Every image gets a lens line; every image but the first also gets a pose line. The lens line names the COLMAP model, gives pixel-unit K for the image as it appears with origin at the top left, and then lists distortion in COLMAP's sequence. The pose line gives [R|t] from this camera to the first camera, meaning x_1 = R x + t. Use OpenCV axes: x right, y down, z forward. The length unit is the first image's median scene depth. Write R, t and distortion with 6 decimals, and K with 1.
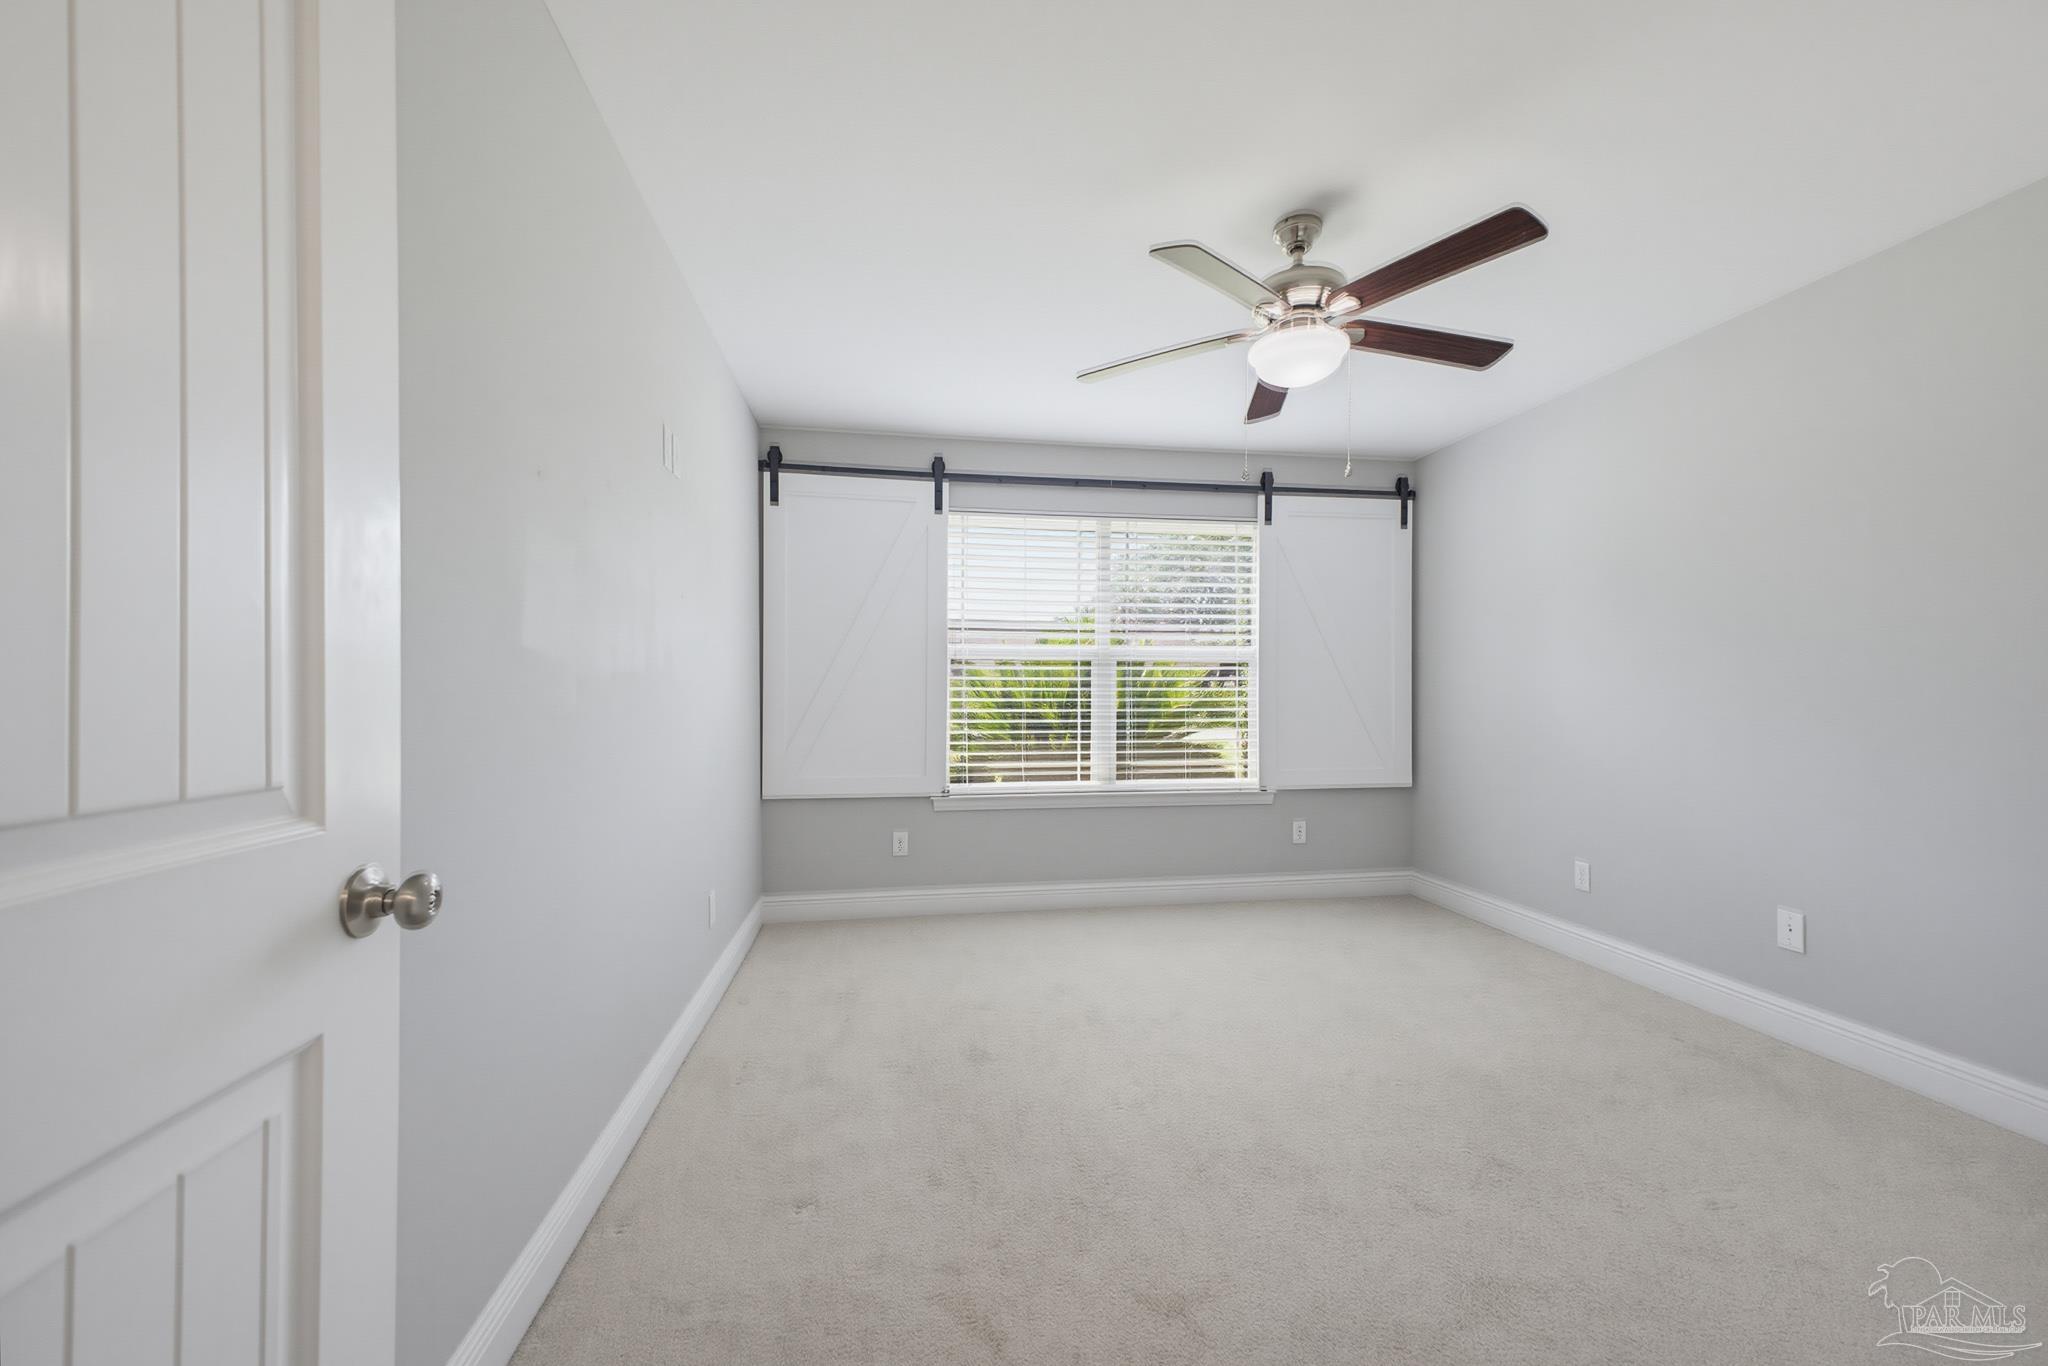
lens RADIAL K [[830.6, 0, 1035.2], [0, 830.6, 686.9], [0, 0, 1]] dist [0.034389, -0.007726]
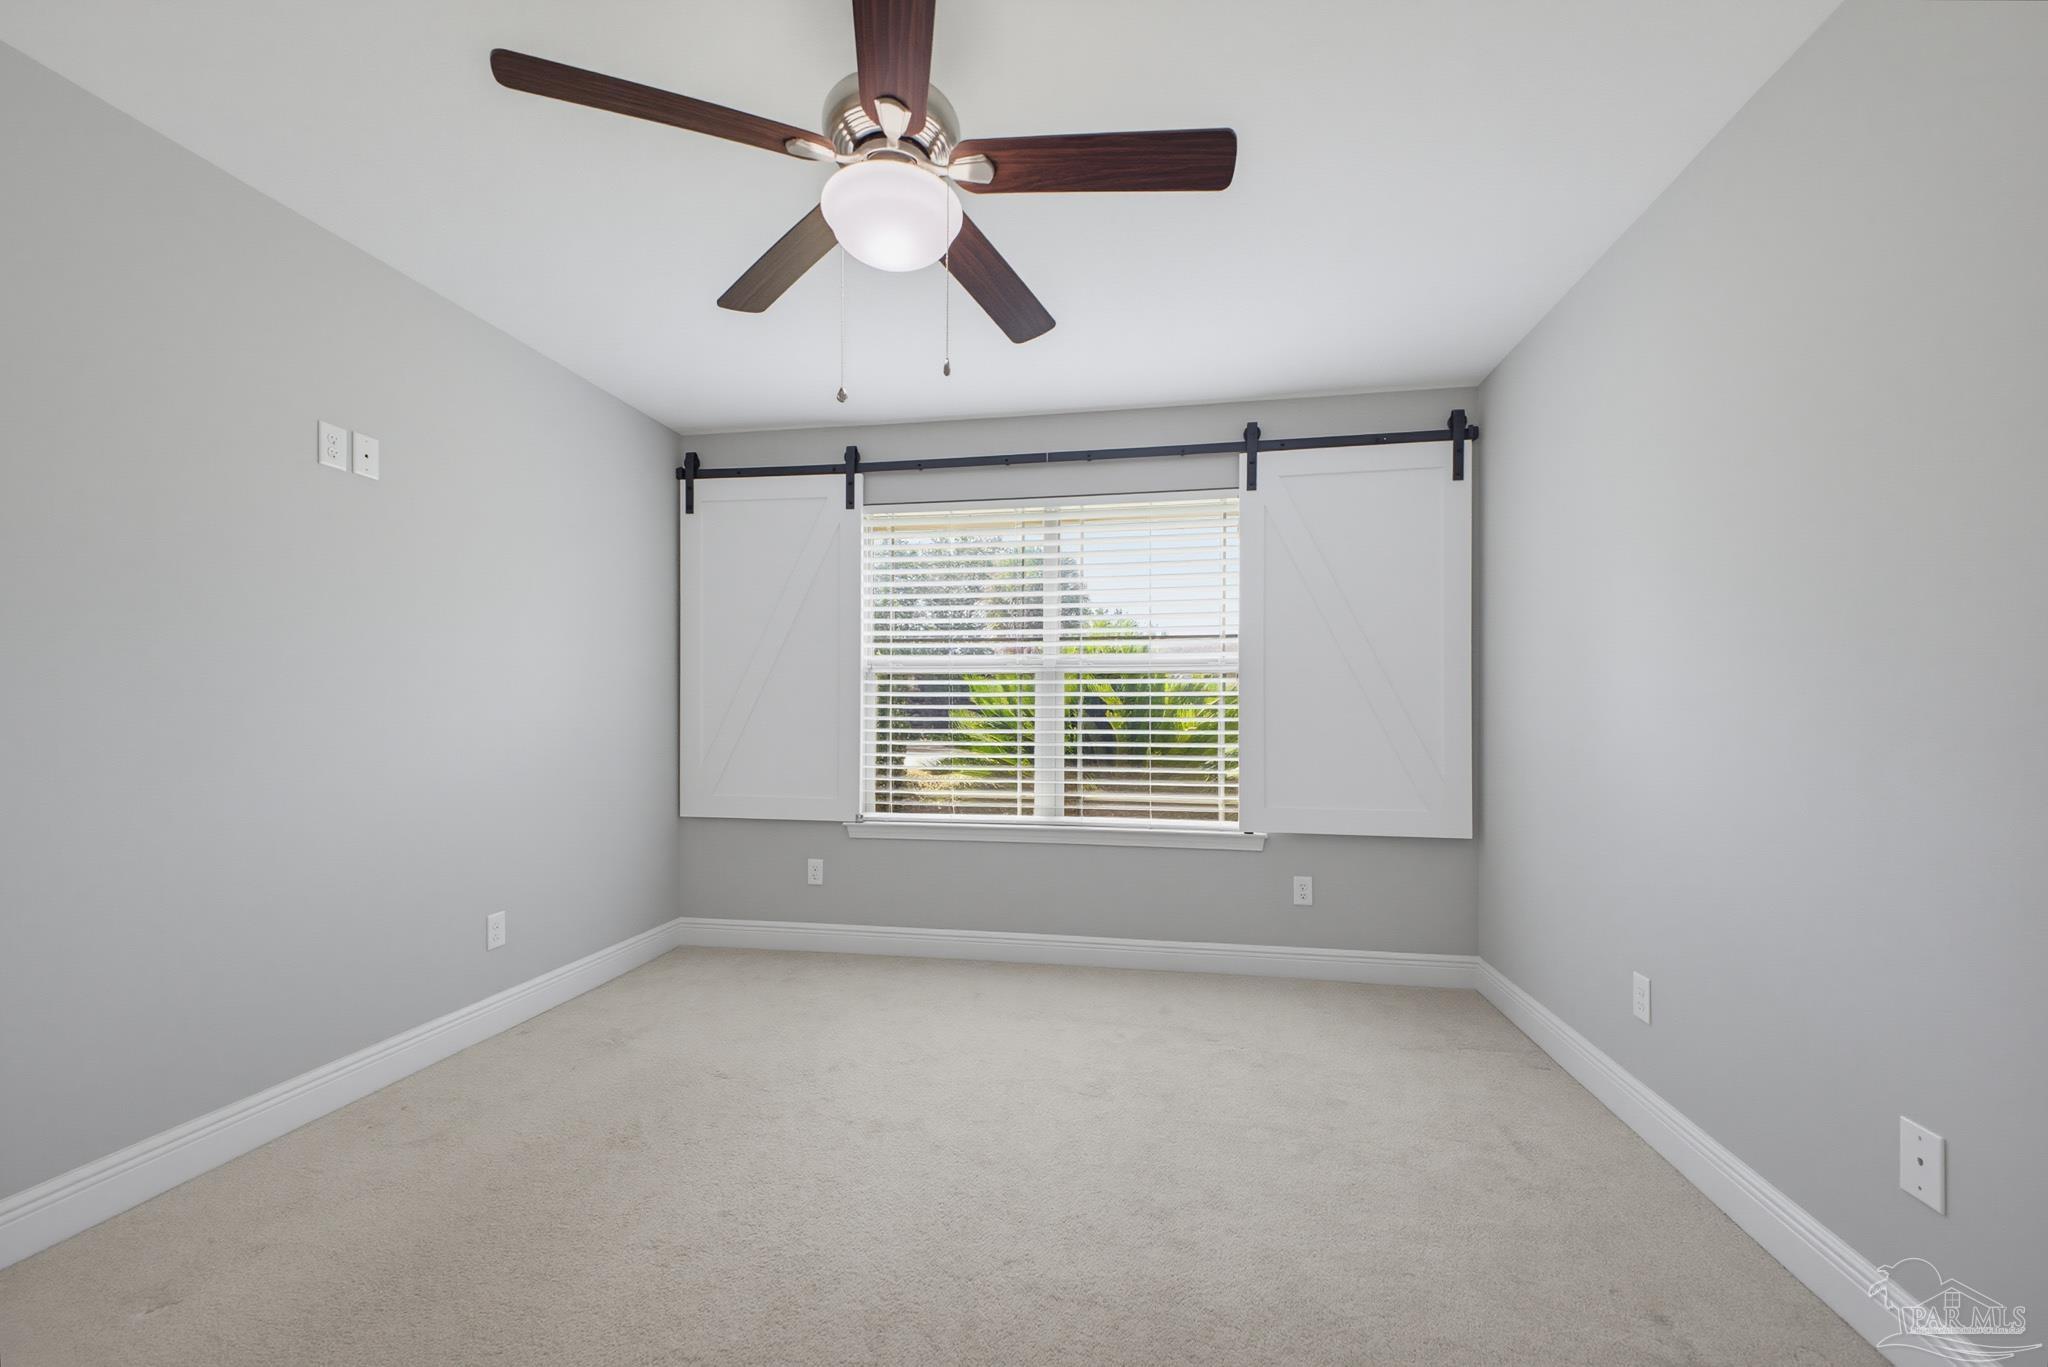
lens RADIAL K [[829.2, 0, 1023.5], [0, 829.2, 728.3], [0, 0, 1]] dist [0.011146, 0.000016]
pose [[0.939979, 0.010659, -0.341066, 0.346125], [-0.000154, 0.999525, 0.030814, -0.001538], [0.341233, -0.028912, 0.939534, 0.206894]]
